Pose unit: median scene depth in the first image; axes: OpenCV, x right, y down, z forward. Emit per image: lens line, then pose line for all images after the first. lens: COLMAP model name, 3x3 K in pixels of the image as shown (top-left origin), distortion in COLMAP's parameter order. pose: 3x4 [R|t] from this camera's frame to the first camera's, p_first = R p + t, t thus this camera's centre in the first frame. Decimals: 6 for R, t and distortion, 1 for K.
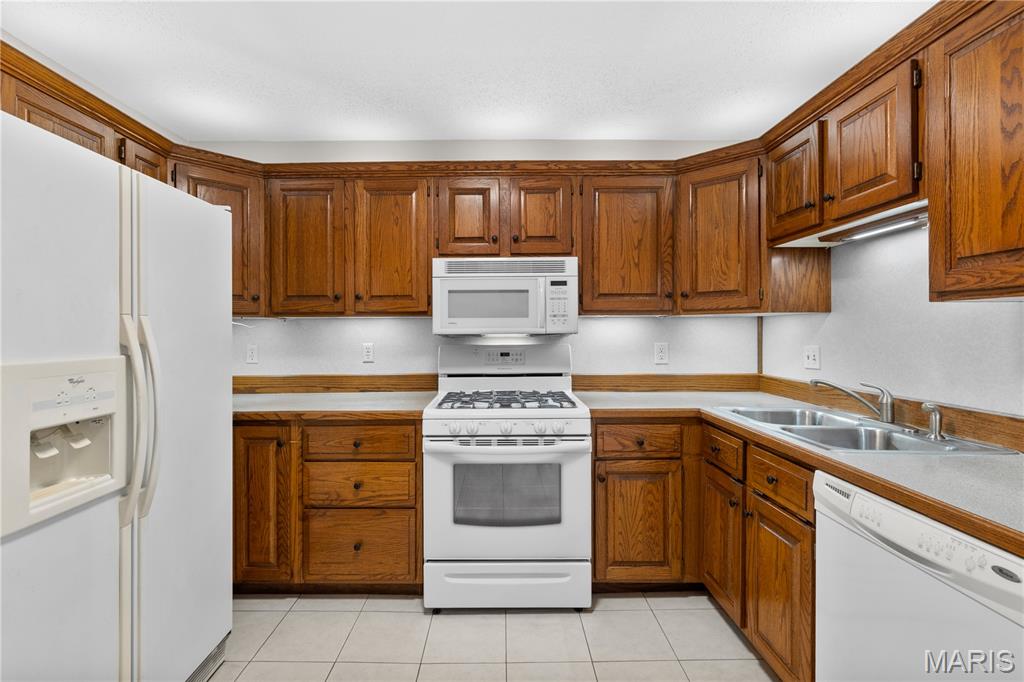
lens RADIAL K [[476.4, 0, 500.6], [0, 476.4, 326.1], [0, 0, 1]] dist [-0.000906, -0.000295]
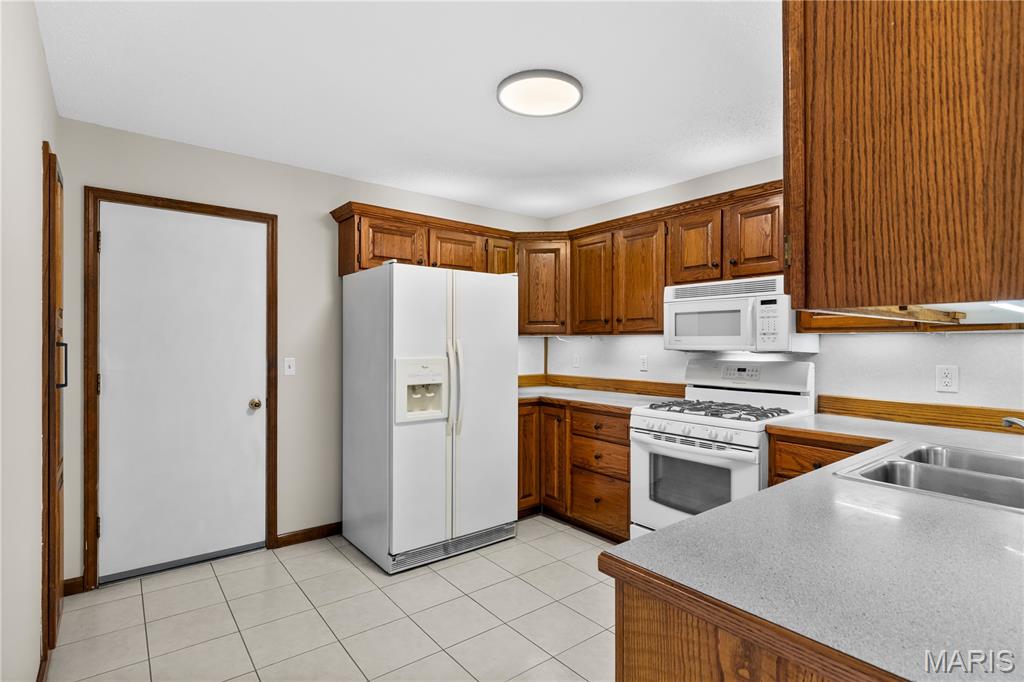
lens RADIAL K [[510.4, 0, 513.4], [0, 510.4, 338.0], [0, 0, 1]] dist [-0.001564, -0.000030]
pose [[0.623391, 0.001141, -0.781909, 0.707808], [0.001076, 0.999997, 0.002317, -0.017620], [0.781909, -0.002286, 0.623388, -0.123955]]
